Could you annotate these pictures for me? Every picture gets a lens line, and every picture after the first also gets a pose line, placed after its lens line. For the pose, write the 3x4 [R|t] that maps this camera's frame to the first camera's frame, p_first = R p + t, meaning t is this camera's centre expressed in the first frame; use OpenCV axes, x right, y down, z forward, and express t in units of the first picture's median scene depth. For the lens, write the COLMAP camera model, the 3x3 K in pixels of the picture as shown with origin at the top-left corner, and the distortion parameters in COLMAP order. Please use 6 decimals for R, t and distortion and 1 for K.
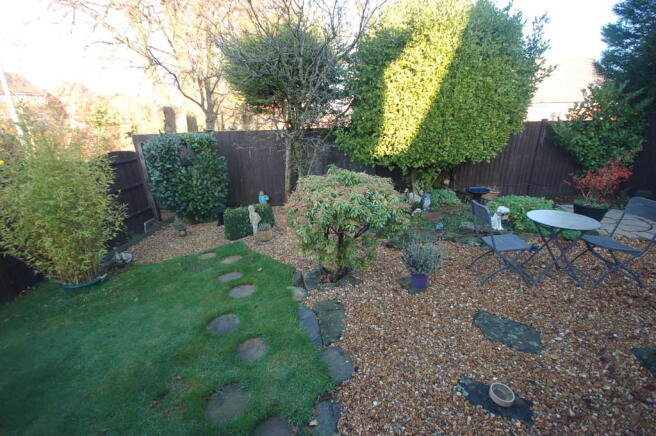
lens RADIAL K [[282.9, 0, 328.0], [0, 282.9, 218.0], [0, 0, 1]] dist [-0.001039, -0.000355]
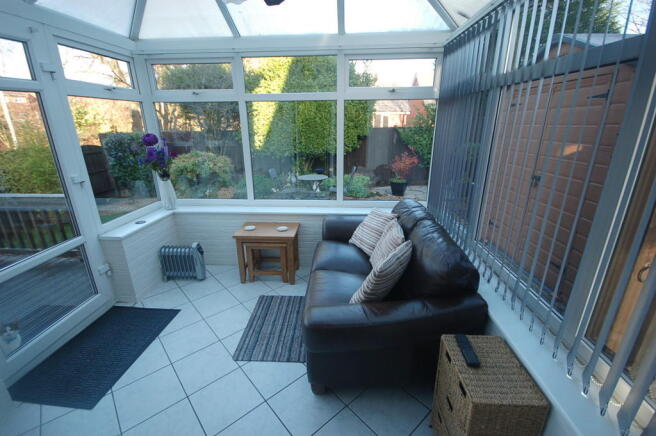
lens RADIAL K [[289.8, 0, 328.0], [0, 289.8, 218.0], [0, 0, 1]] dist [0.001368, 0.000364]
pose [[0.999639, 0.002650, 0.026751, 0.465403], [-0.002205, 0.999859, -0.016666, 0.166064], [-0.026791, 0.016601, 0.999503, -0.520975]]
